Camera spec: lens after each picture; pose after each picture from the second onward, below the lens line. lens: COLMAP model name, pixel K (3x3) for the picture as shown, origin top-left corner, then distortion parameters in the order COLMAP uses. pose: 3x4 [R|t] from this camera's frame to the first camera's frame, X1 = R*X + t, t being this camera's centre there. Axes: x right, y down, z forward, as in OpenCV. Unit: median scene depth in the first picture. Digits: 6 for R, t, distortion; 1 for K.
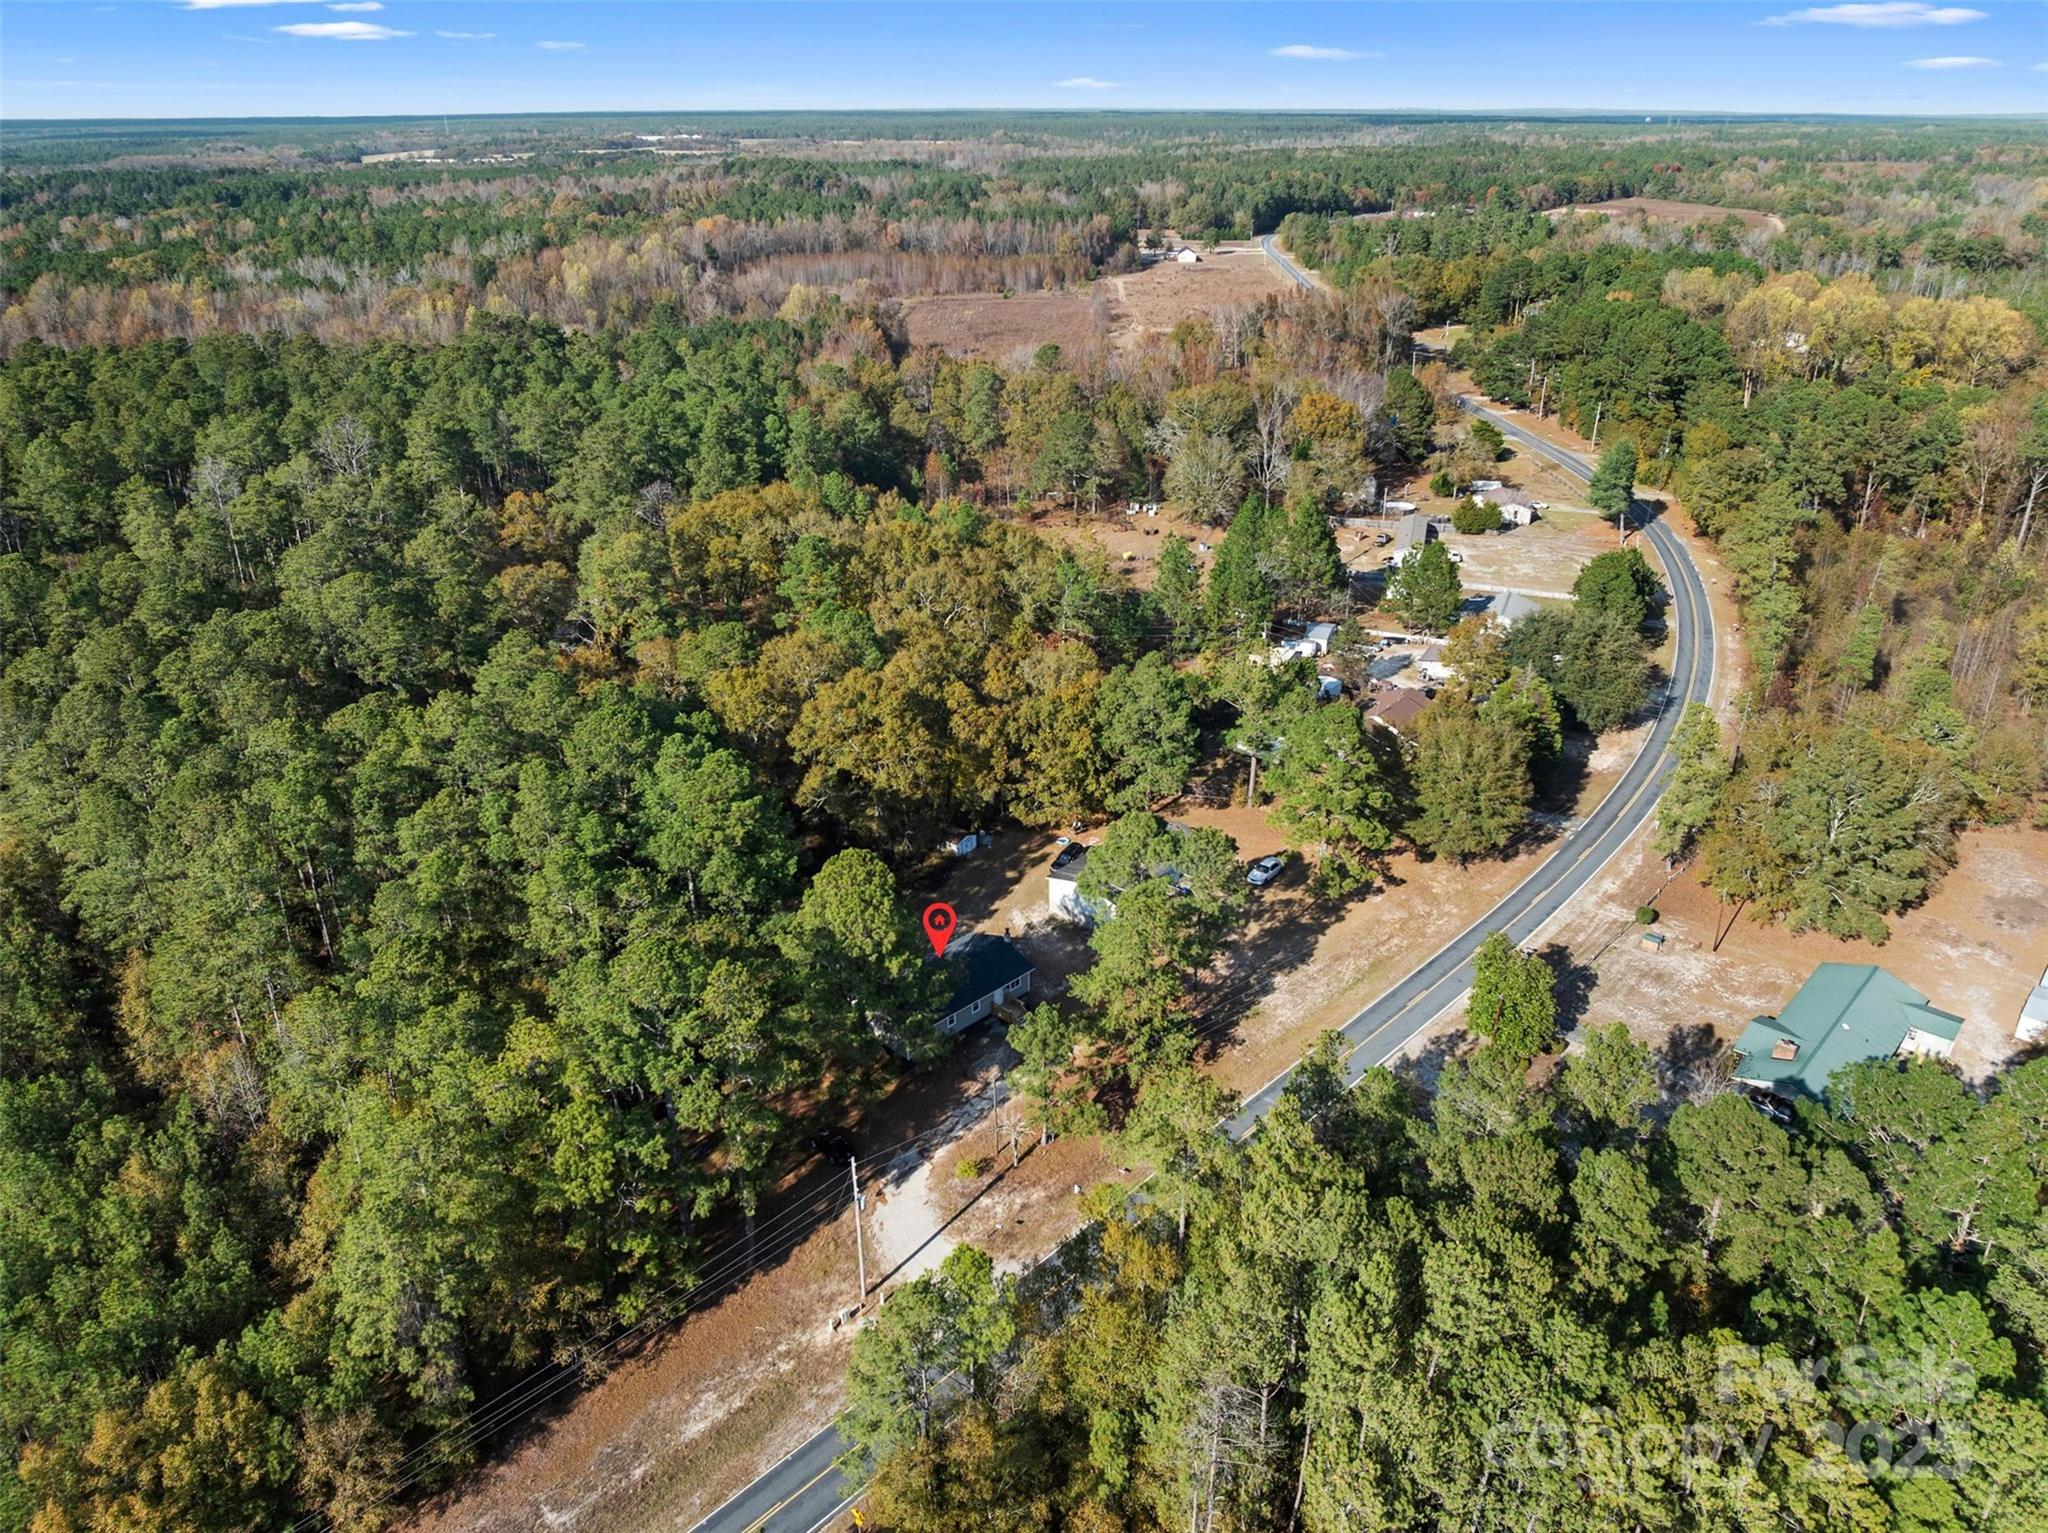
lens RADIAL K [[1459.7, 0, 1024.0], [0, 1459.7, 766.5], [0, 0, 1]] dist [-0.004056, -0.000680]
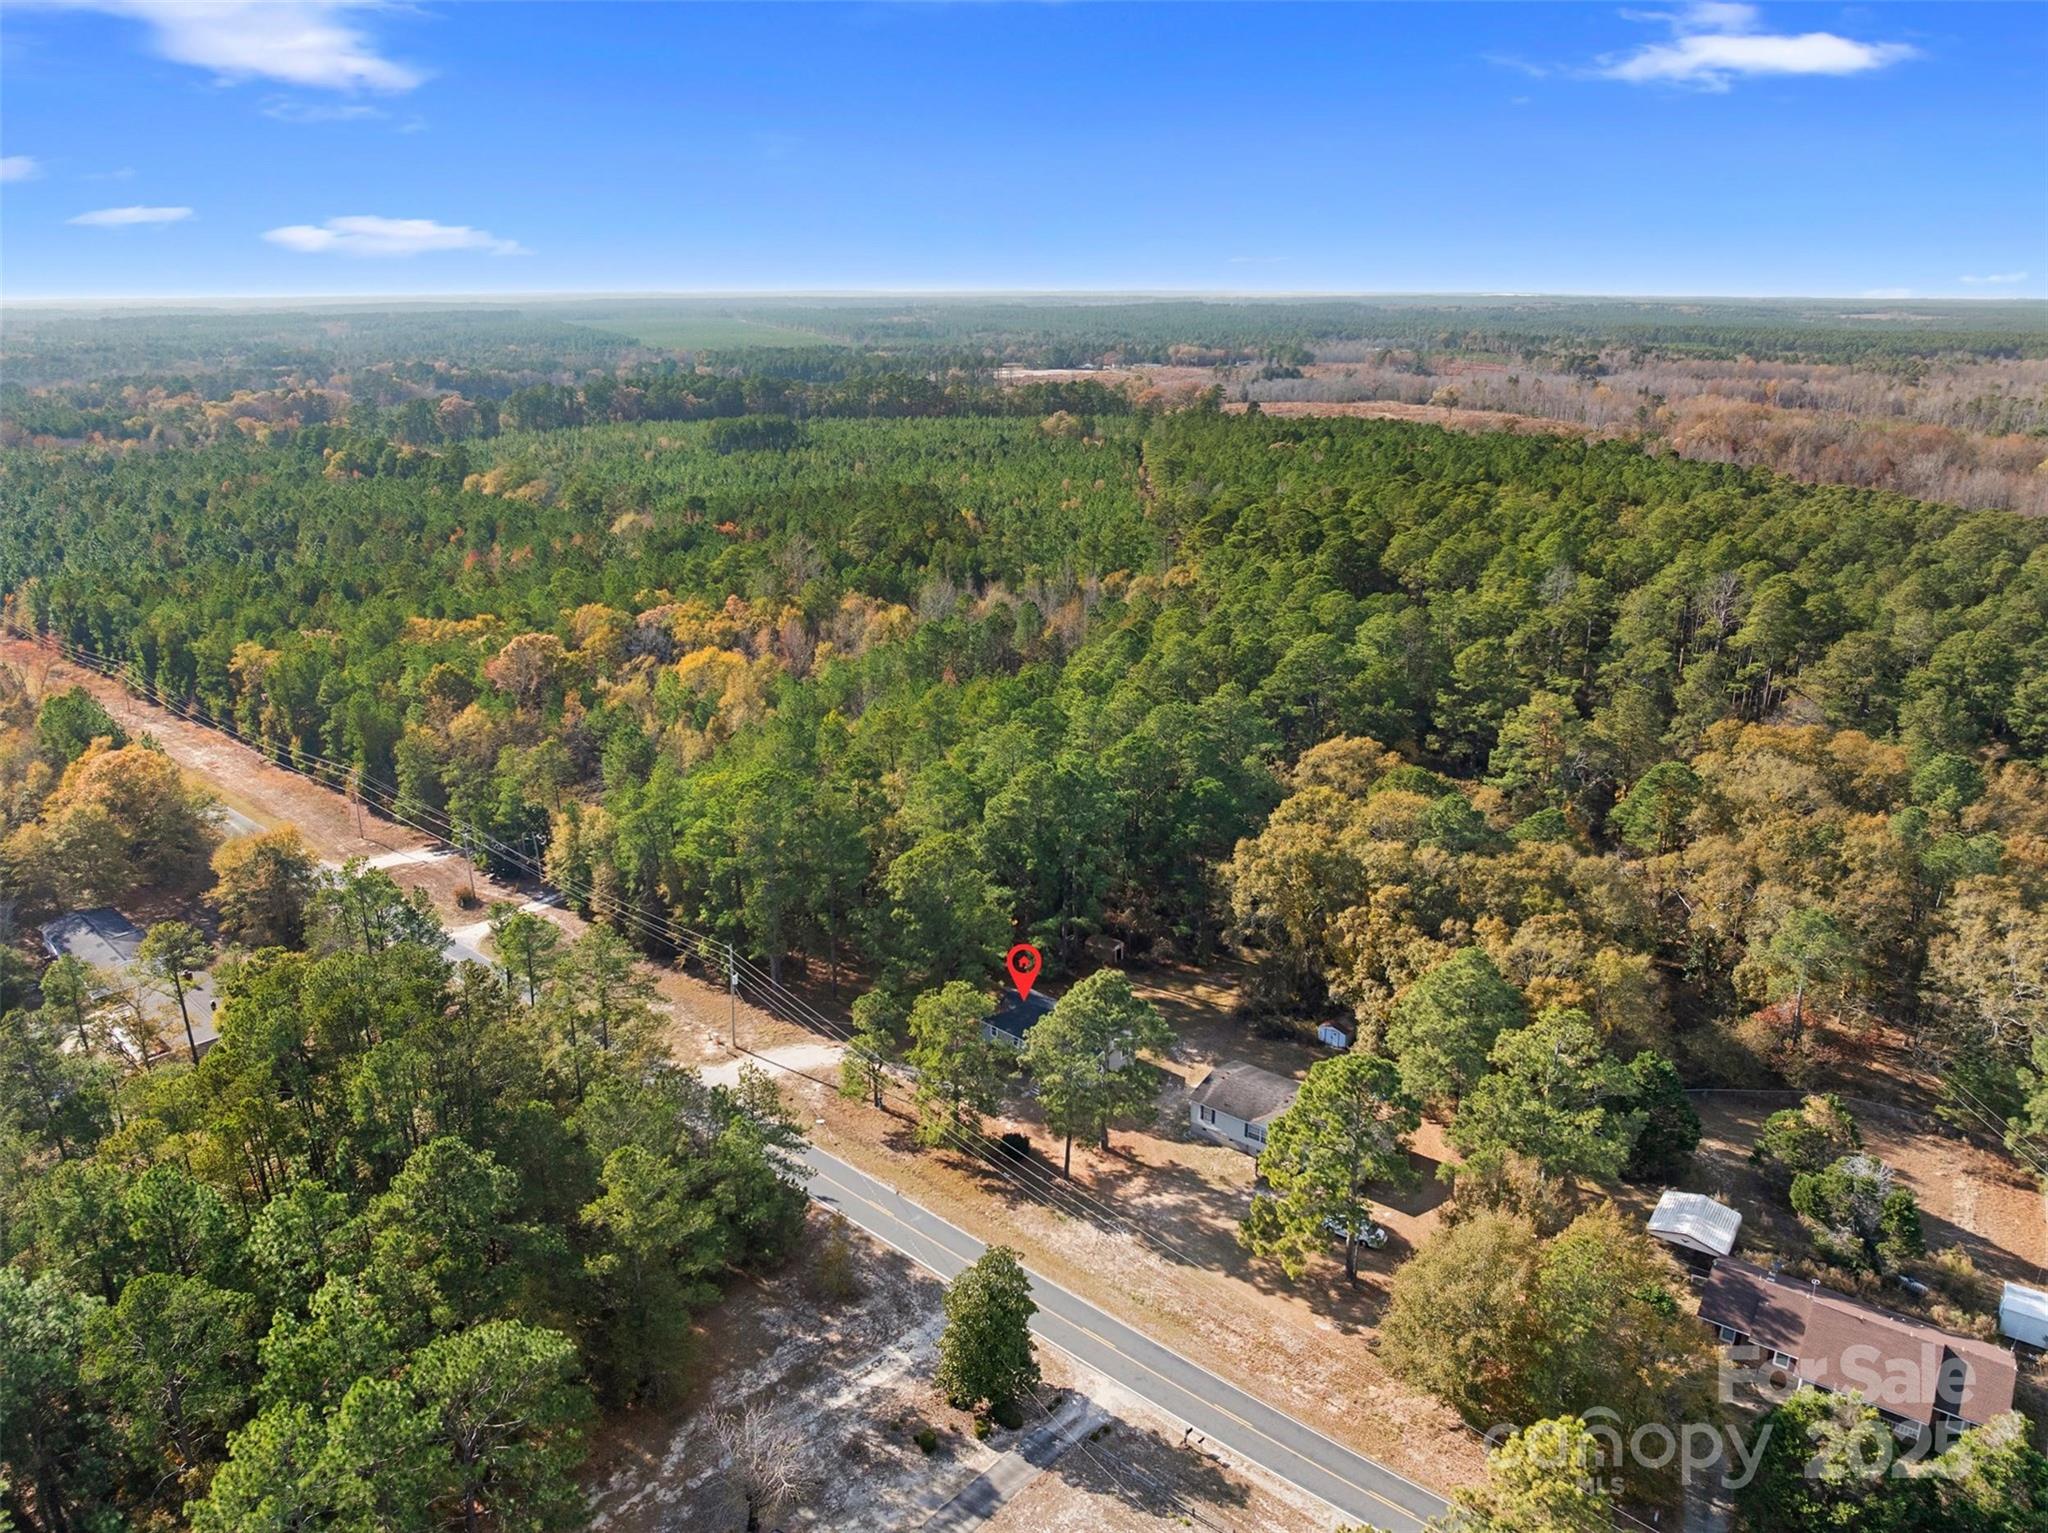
lens RADIAL K [[1451.2, 0, 1024.0], [0, 1451.2, 766.5], [0, 0, 1]] dist [-0.033248, 0.005073]
pose [[0.023148, 0.319810, -0.947199, 0.869598], [-0.413298, 0.865760, 0.282213, -0.309821], [0.910302, 0.384942, 0.152218, 0.657675]]
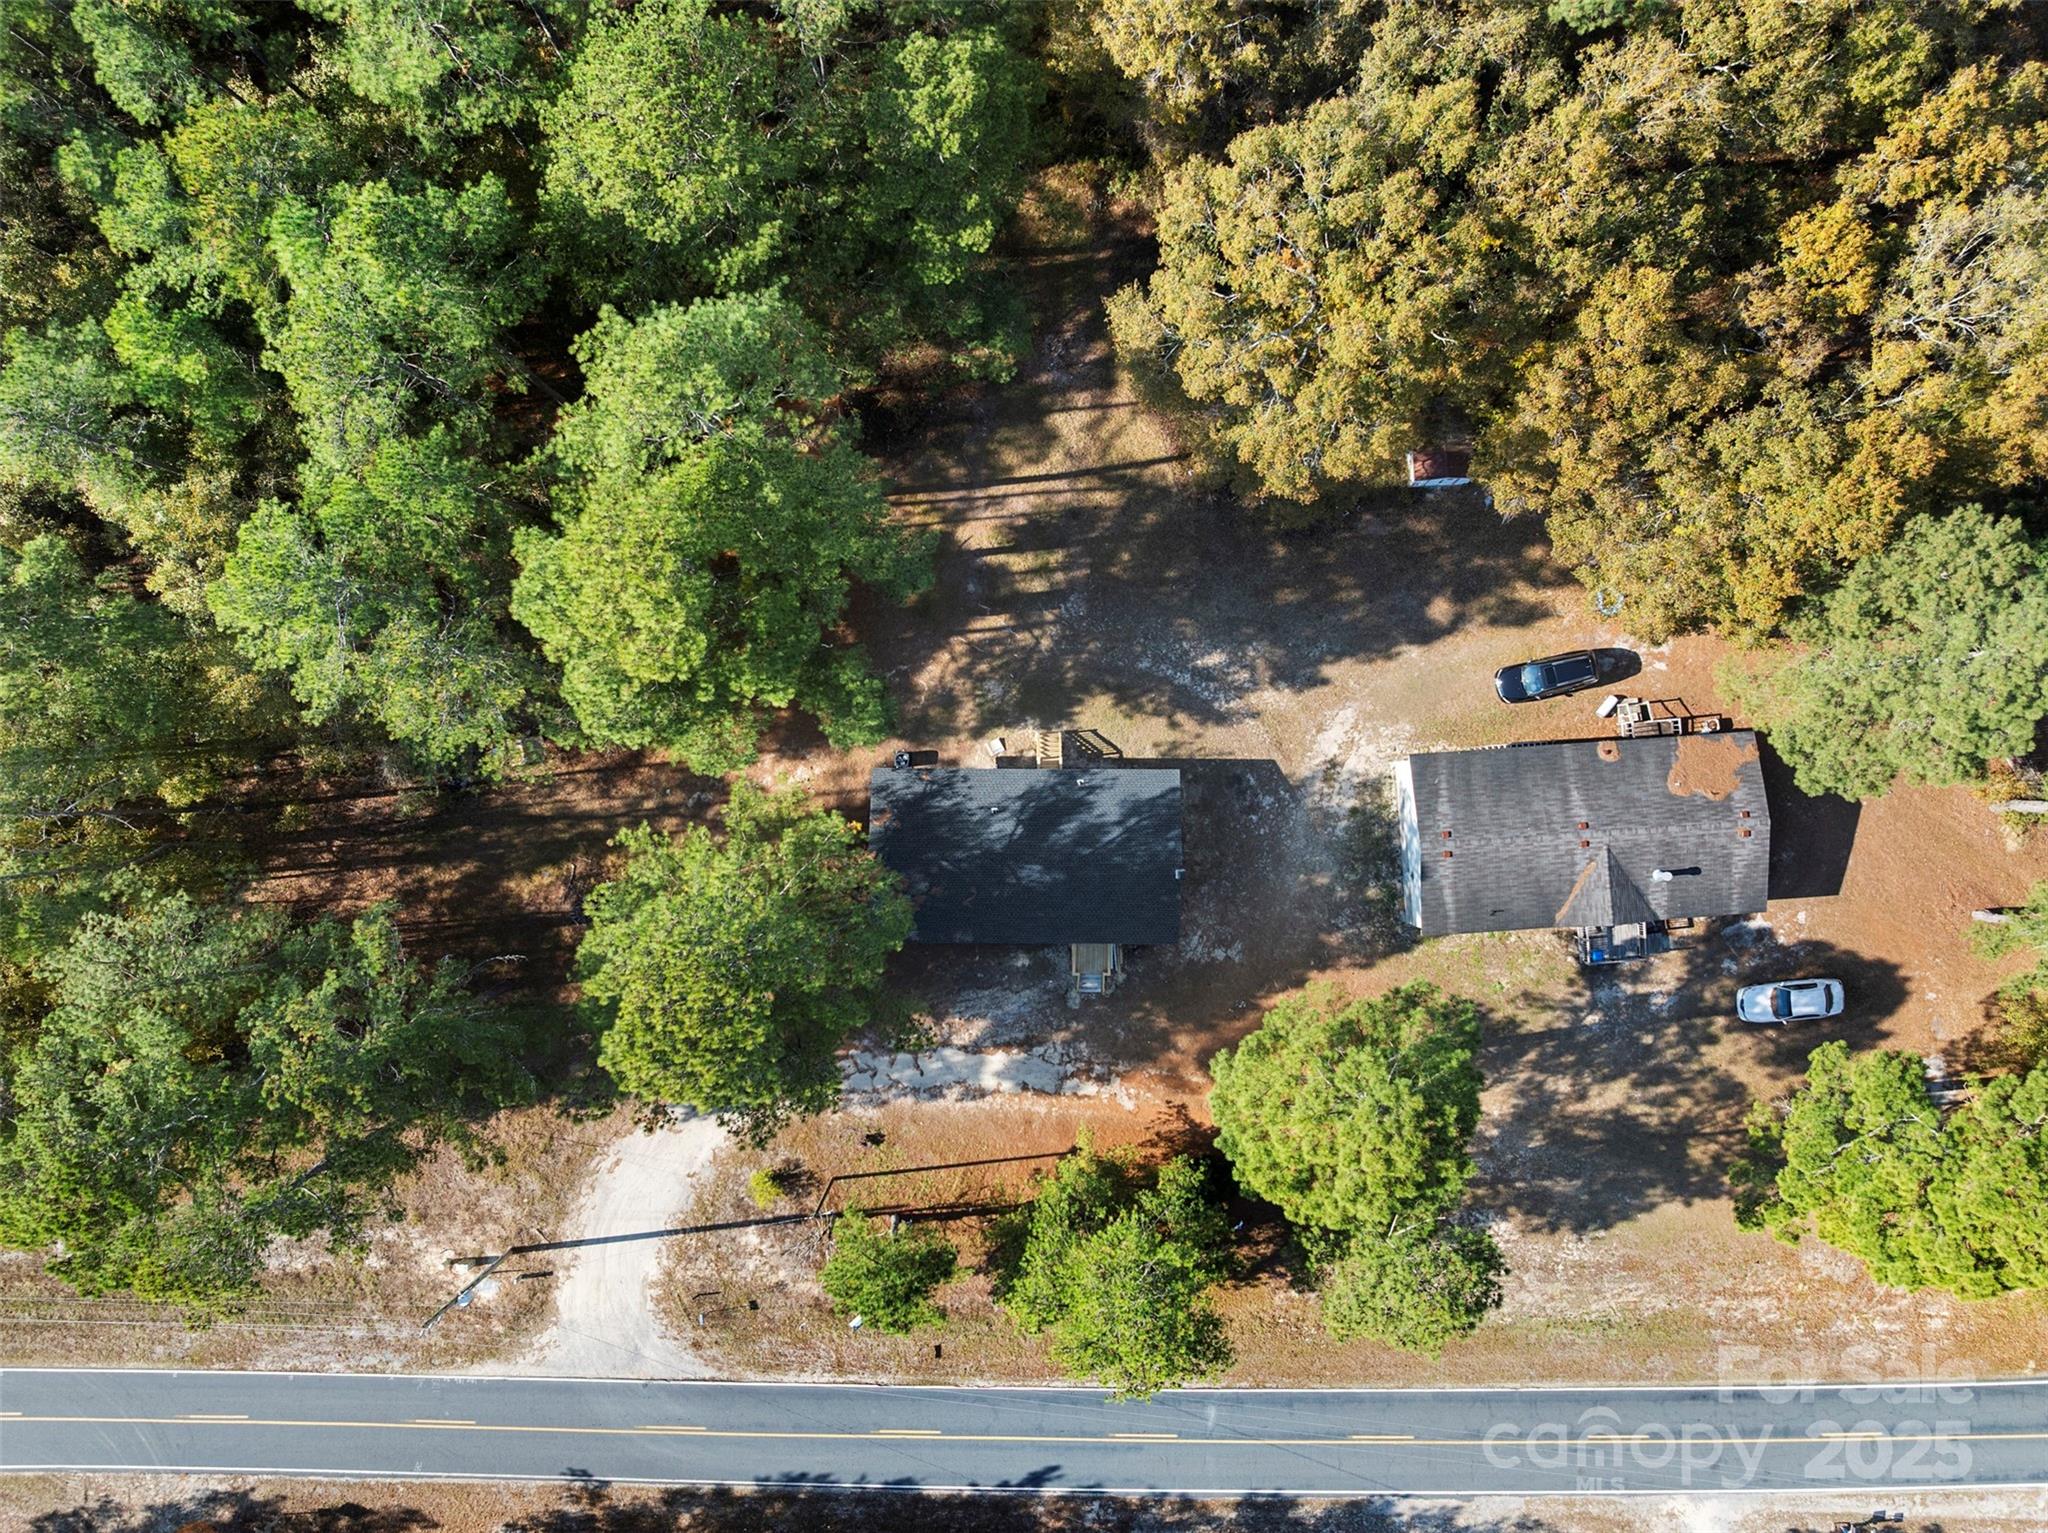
lens RADIAL K [[1451.2, 0, 1024.0], [0, 1451.2, 766.5], [0, 0, 1]] dist [-0.033248, 0.005073]
pose [[0.693273, 0.720666, 0.003609, -0.076454], [-0.307342, 0.291123, 0.905974, -0.328135], [0.651854, -0.629196, 0.423319, 0.715991]]
